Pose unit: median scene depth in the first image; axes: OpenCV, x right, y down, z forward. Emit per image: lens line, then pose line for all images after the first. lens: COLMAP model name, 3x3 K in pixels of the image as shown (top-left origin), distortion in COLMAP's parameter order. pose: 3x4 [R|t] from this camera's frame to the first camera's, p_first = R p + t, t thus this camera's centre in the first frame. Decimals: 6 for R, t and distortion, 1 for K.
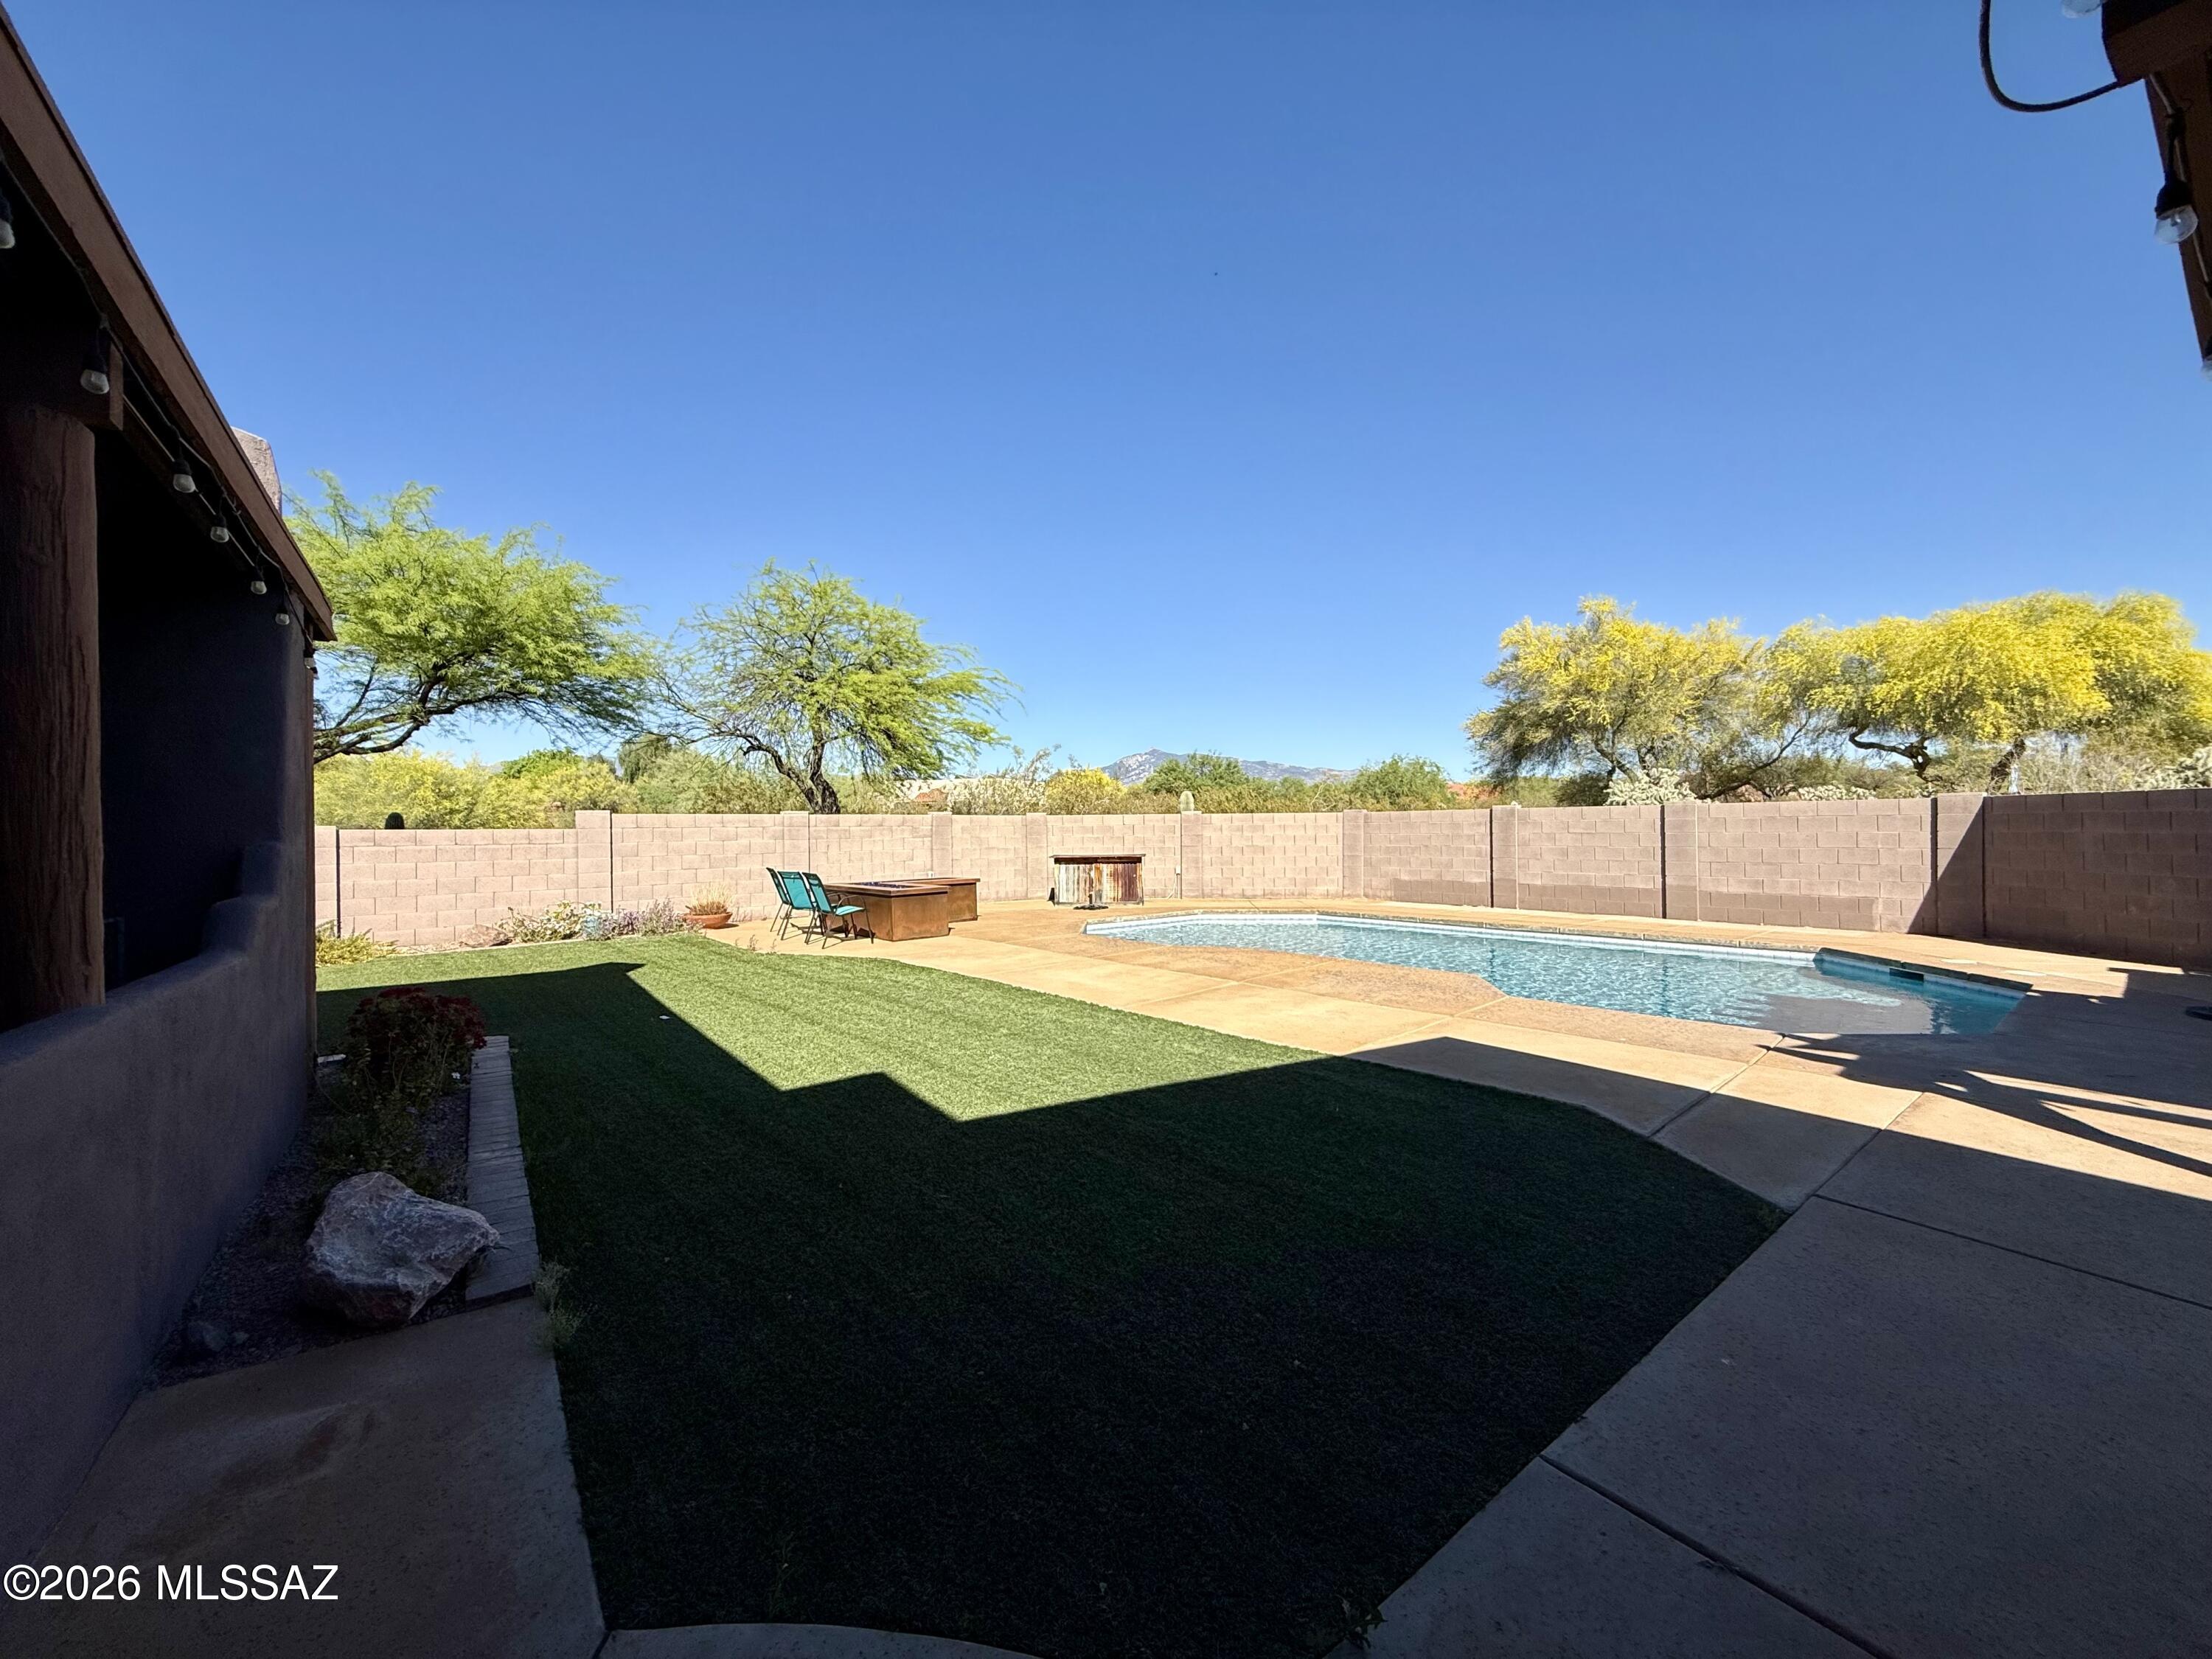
lens RADIAL K [[878.1, 0, 1102.3], [0, 878.1, 831.3], [0, 0, 1]] dist [-0.001221, 0.000307]
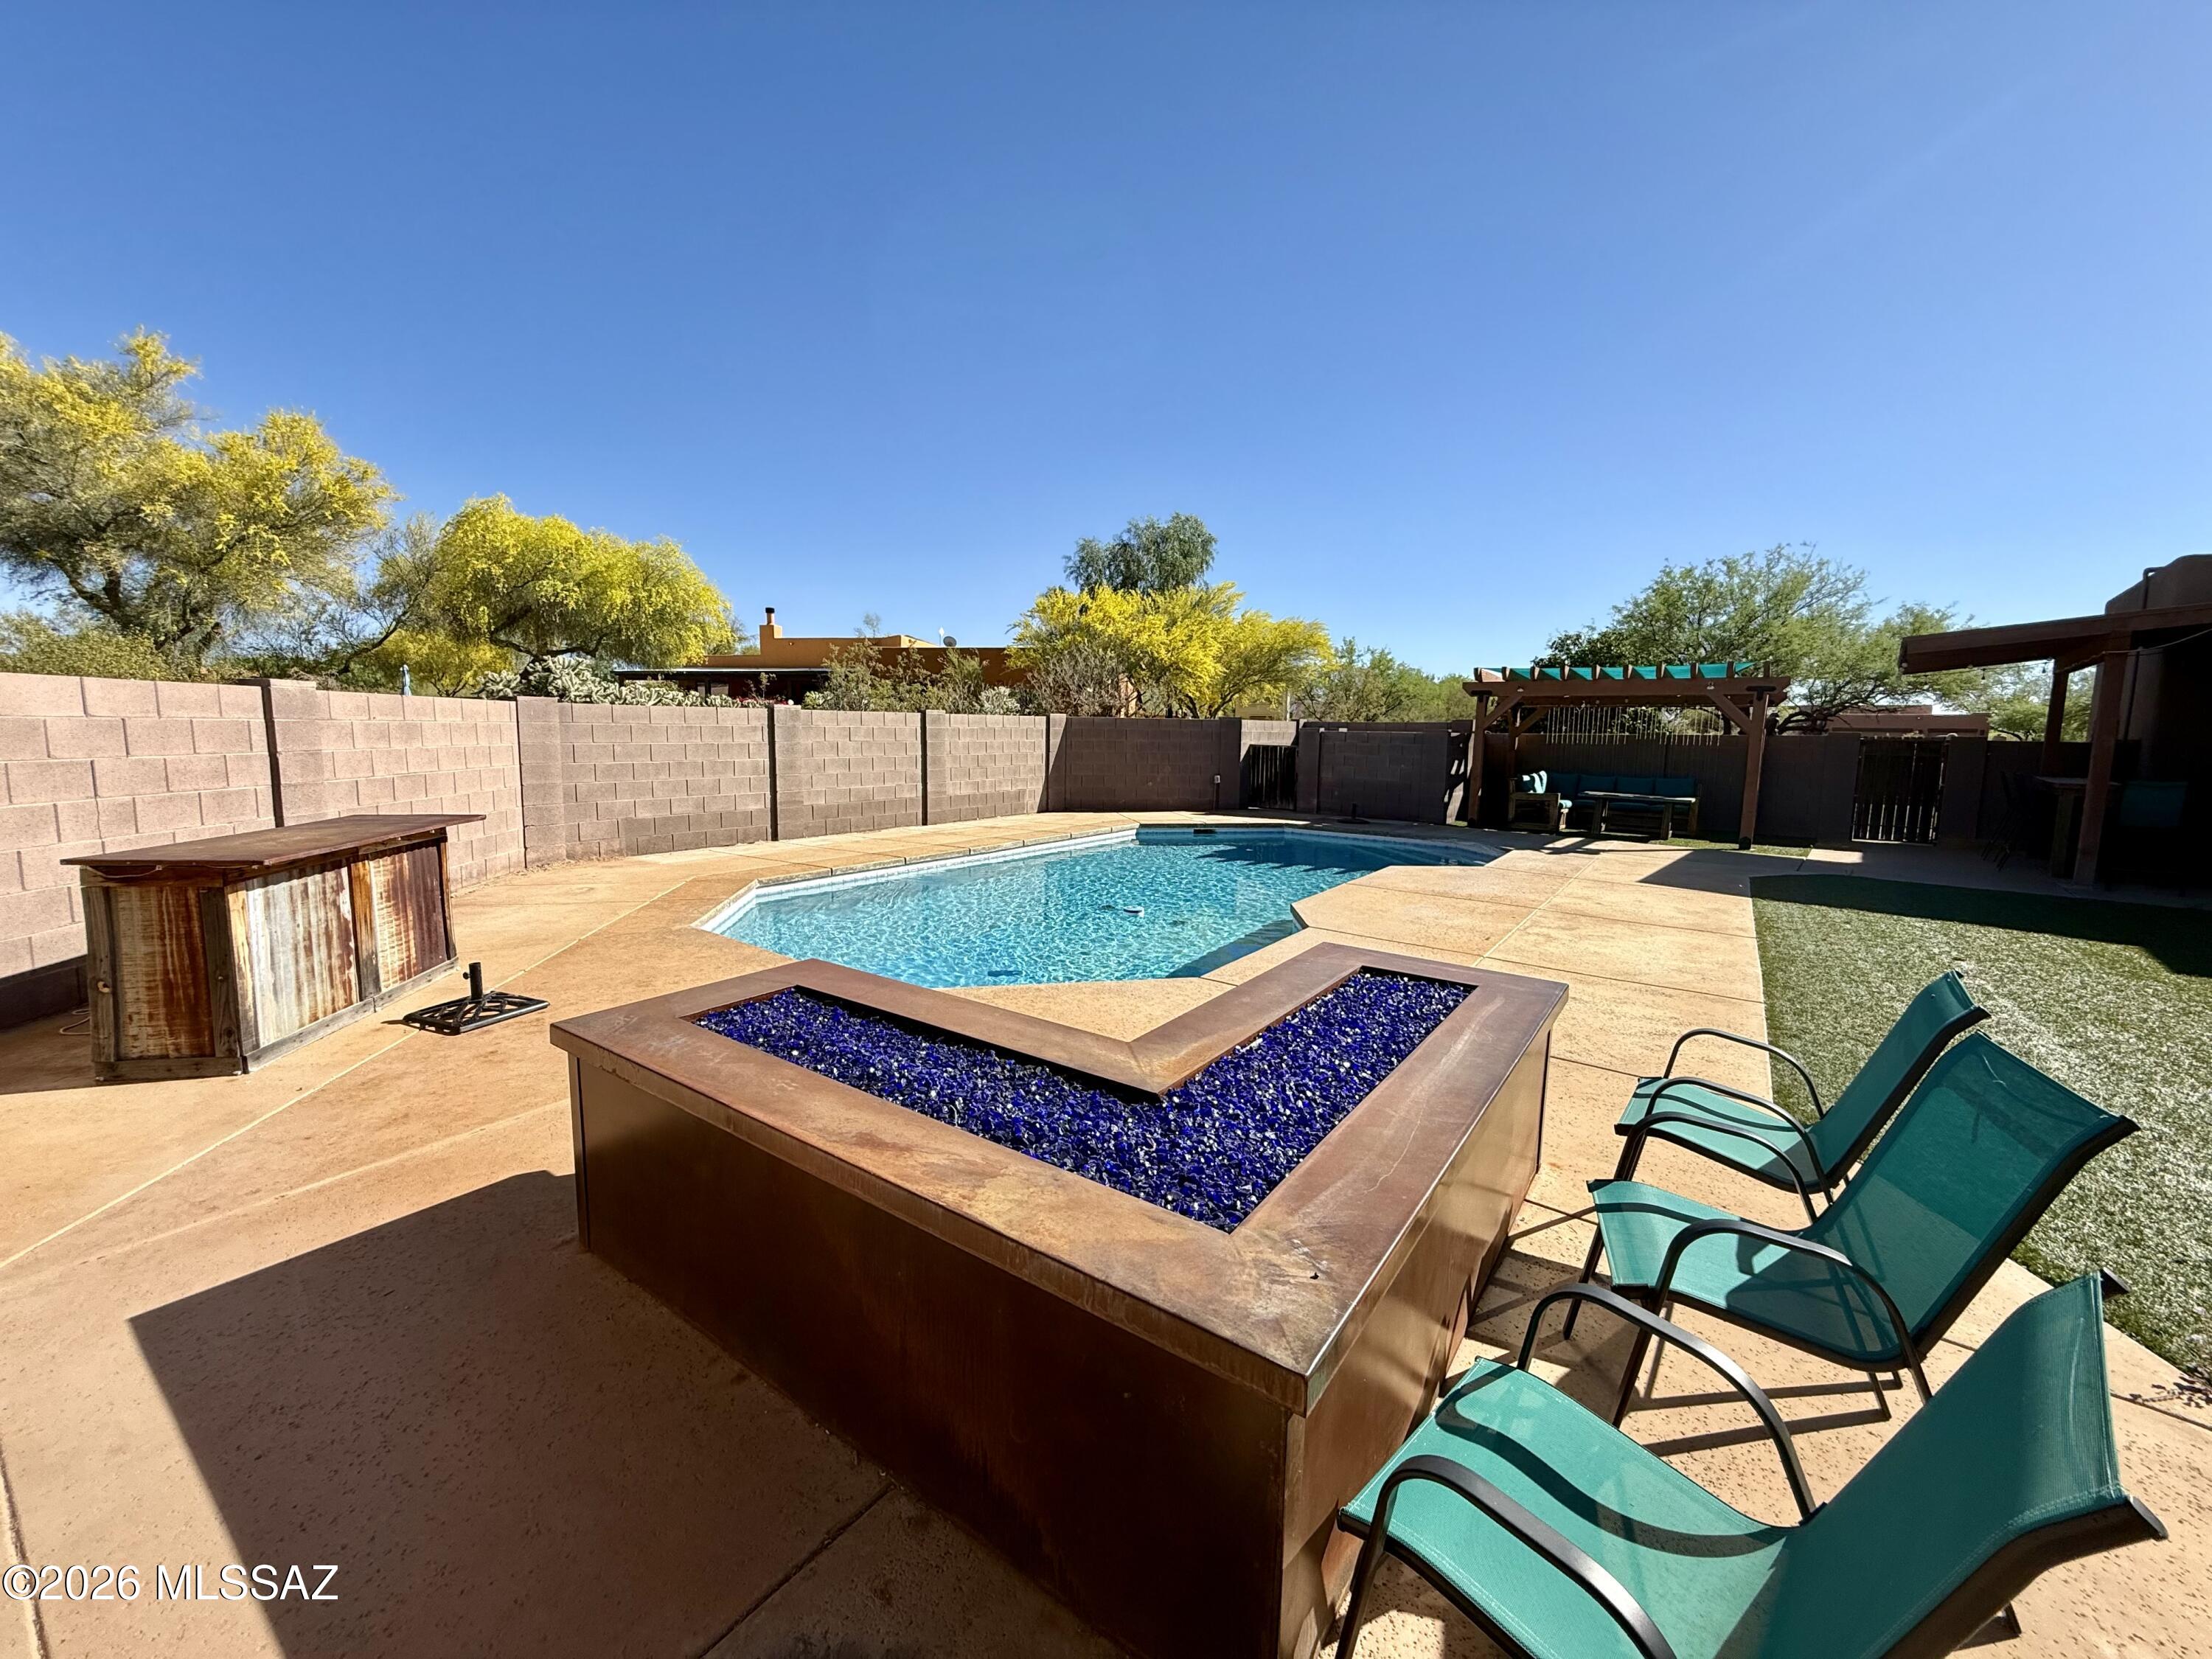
lens RADIAL K [[878.1, 0, 1102.3], [0, 878.1, 831.3], [0, 0, 1]] dist [-0.001221, 0.000307]
pose [[-0.225095, -0.107553, 0.968382, -0.336919], [-0.010162, 0.994094, 0.108046, -0.005609], [-0.974284, 0.014480, -0.224858, 0.863853]]
